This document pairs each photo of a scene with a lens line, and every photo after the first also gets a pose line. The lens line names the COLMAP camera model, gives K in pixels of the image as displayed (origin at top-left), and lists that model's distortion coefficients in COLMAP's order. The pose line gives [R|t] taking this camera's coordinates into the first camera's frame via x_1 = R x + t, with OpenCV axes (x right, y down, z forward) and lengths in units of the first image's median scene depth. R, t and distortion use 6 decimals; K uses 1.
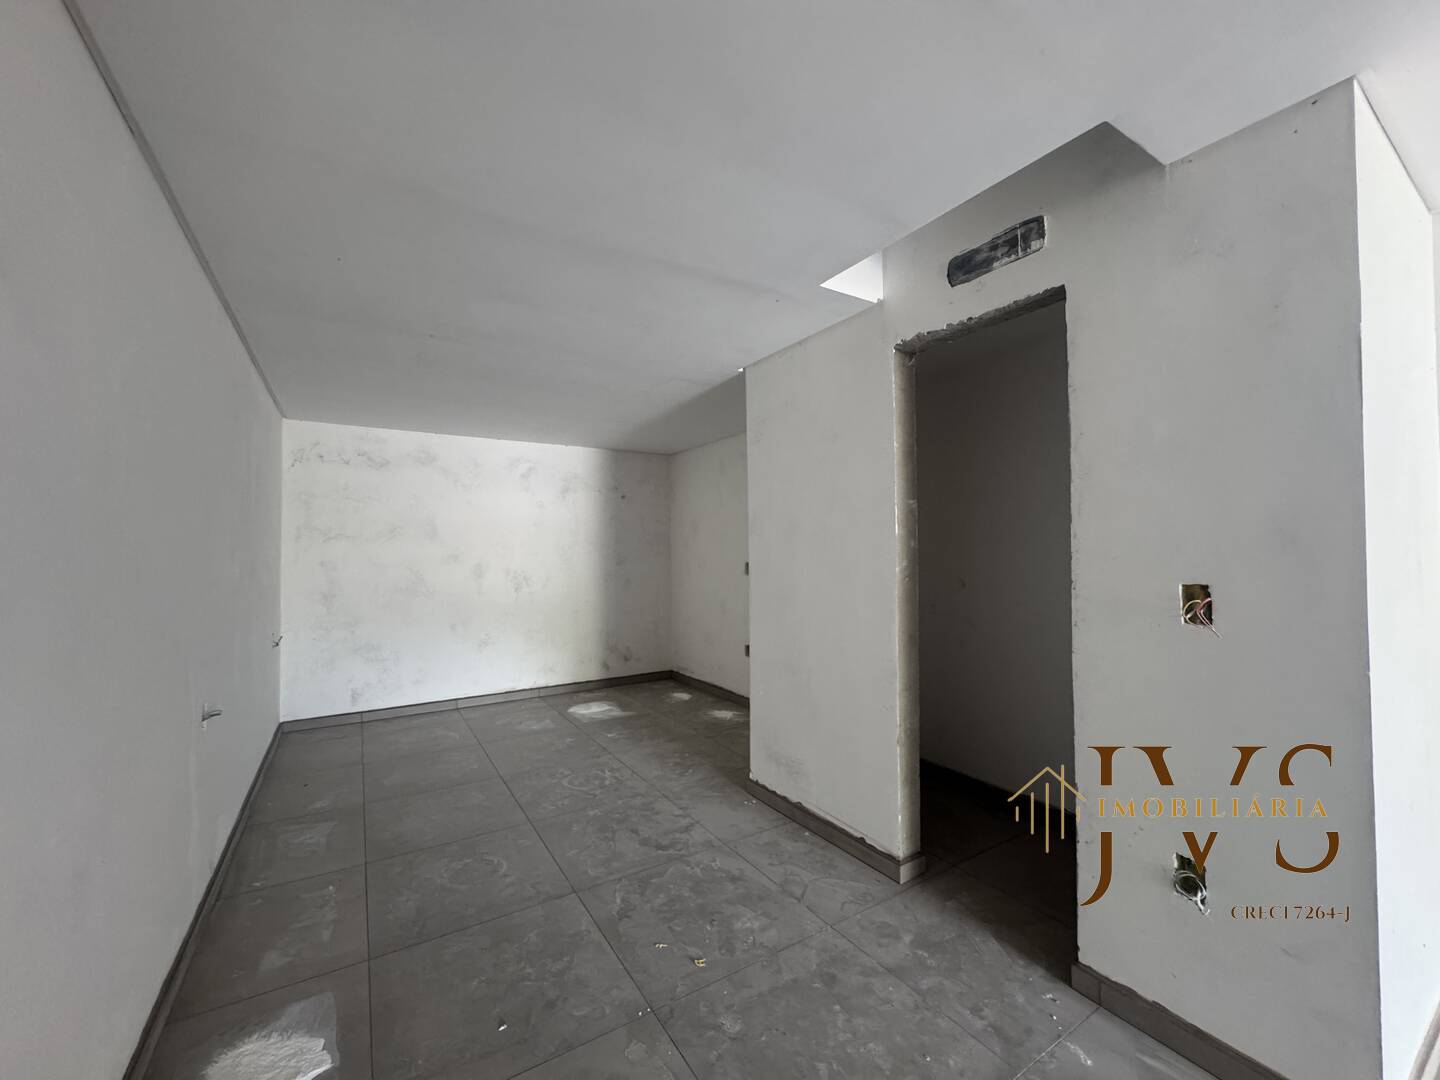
lens RADIAL K [[578.6, 0, 719.8], [0, 578.6, 538.9], [0, 0, 1]] dist [-0.001063, 0.000127]
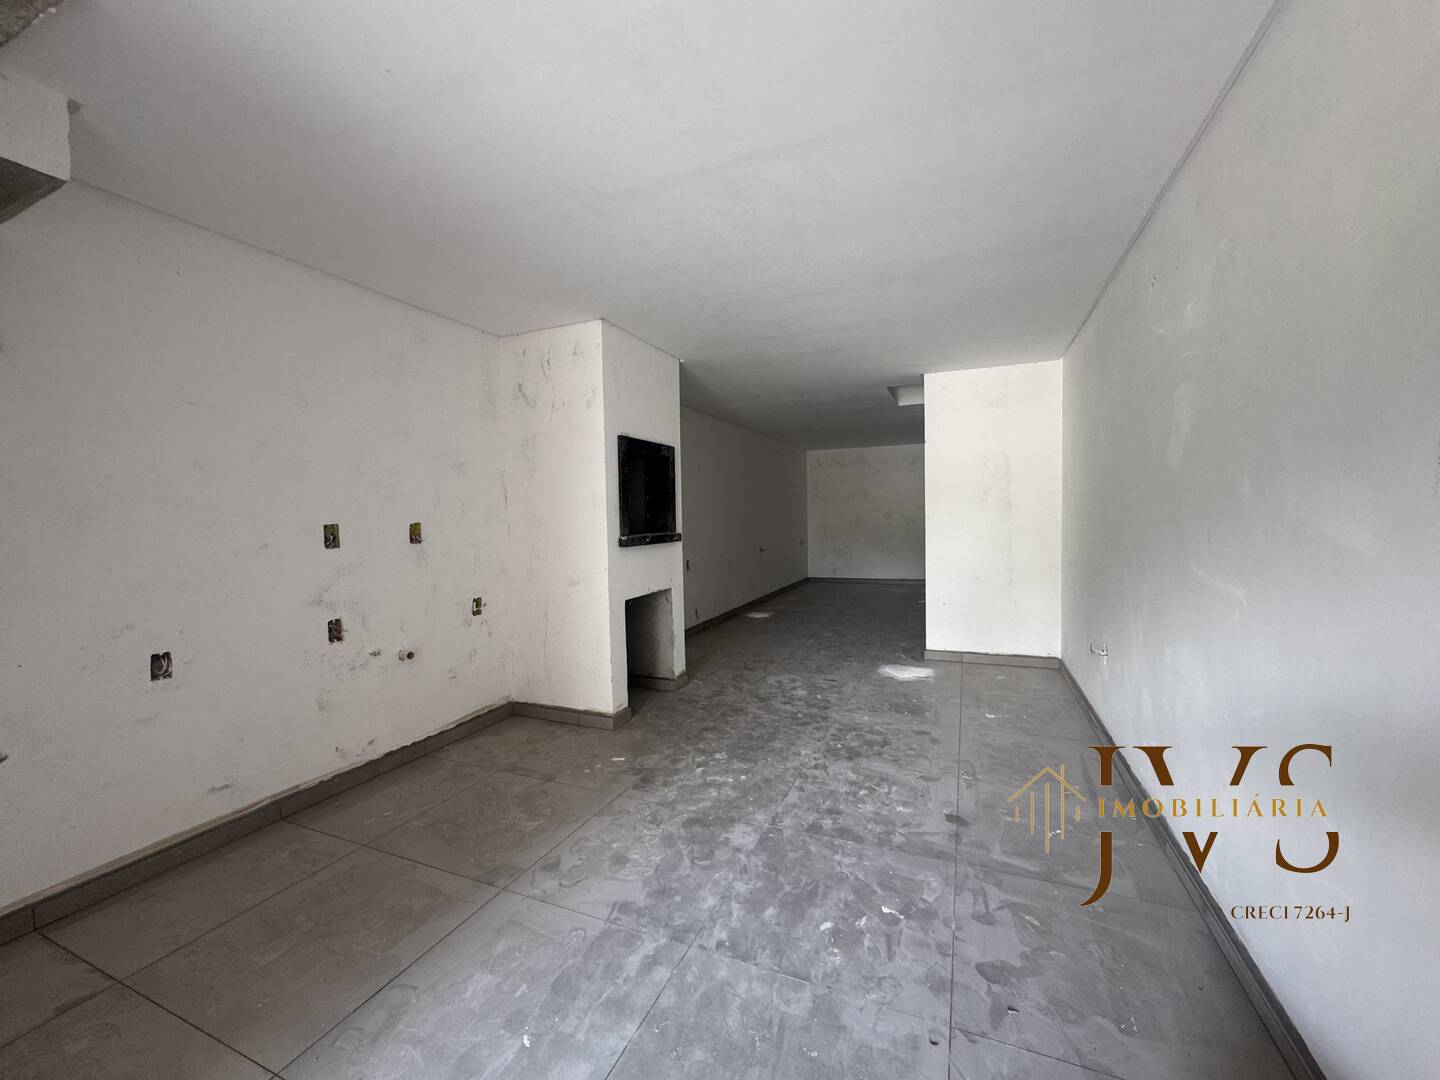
lens RADIAL K [[578.6, 0, 719.8], [0, 578.6, 538.9], [0, 0, 1]] dist [-0.001063, 0.000127]
pose [[0.567918, 0.031003, -0.822501, 0.978390], [0.029123, 0.997908, 0.057724, 0.005937], [0.822570, -0.056736, 0.565827, -0.637141]]
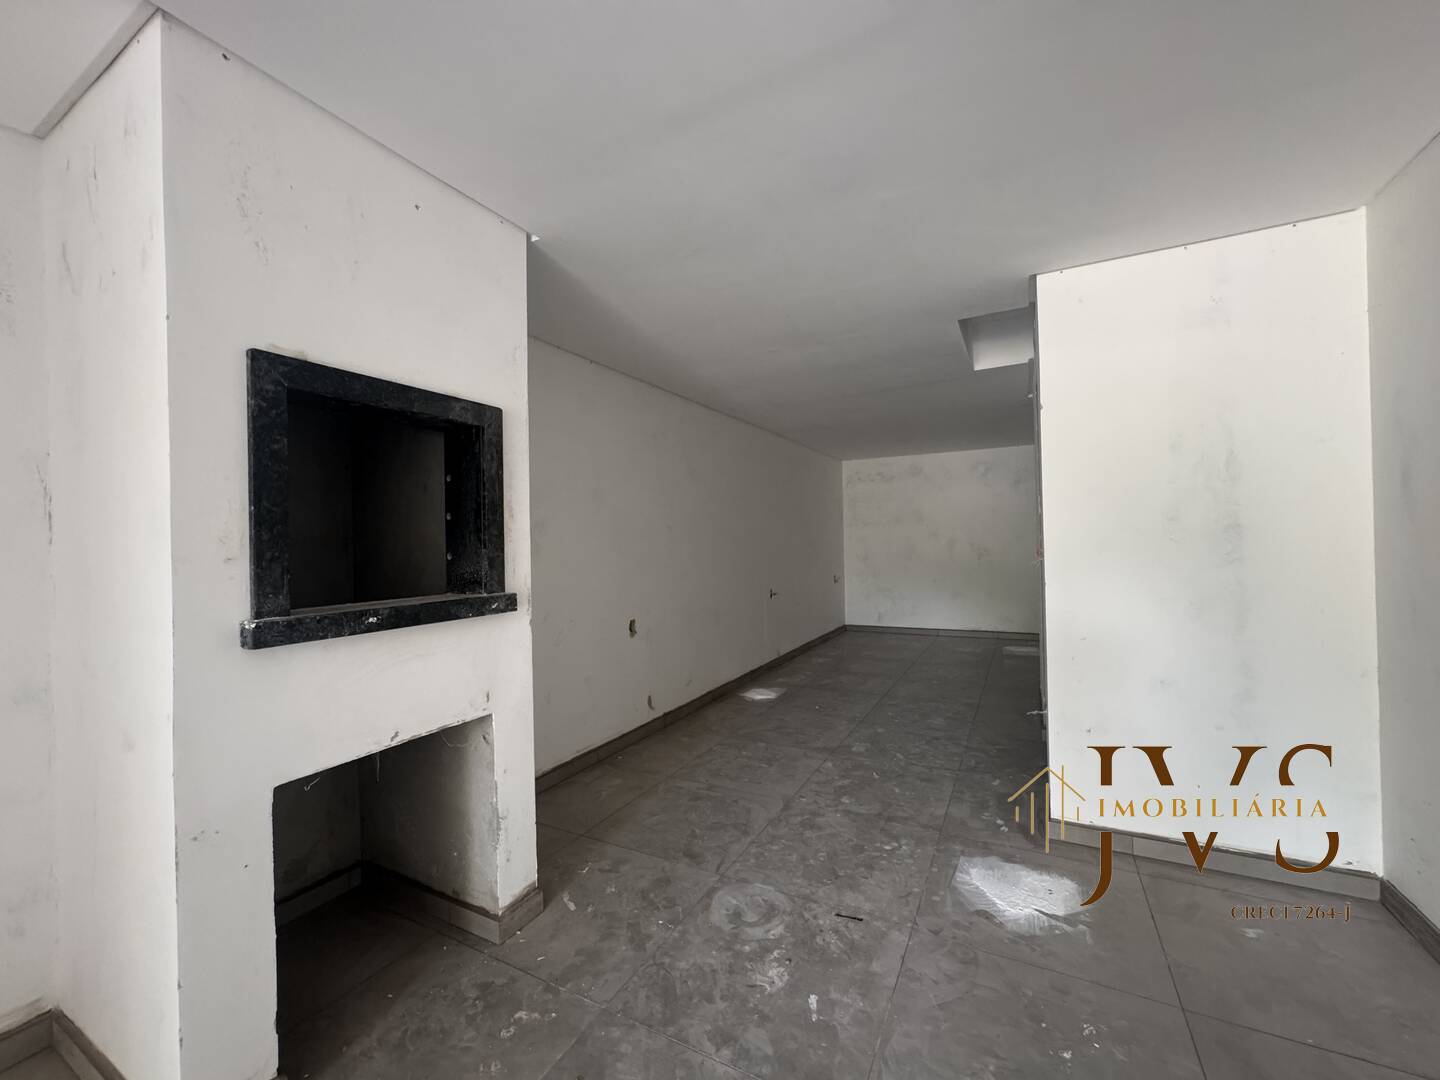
lens RADIAL K [[578.6, 0, 719.8], [0, 578.6, 538.9], [0, 0, 1]] dist [-0.001063, 0.000127]
pose [[0.494956, -0.006037, -0.868897, 0.638272], [0.031655, 0.999437, 0.011088, 0.008316], [0.868341, -0.032993, 0.494869, -0.254506]]
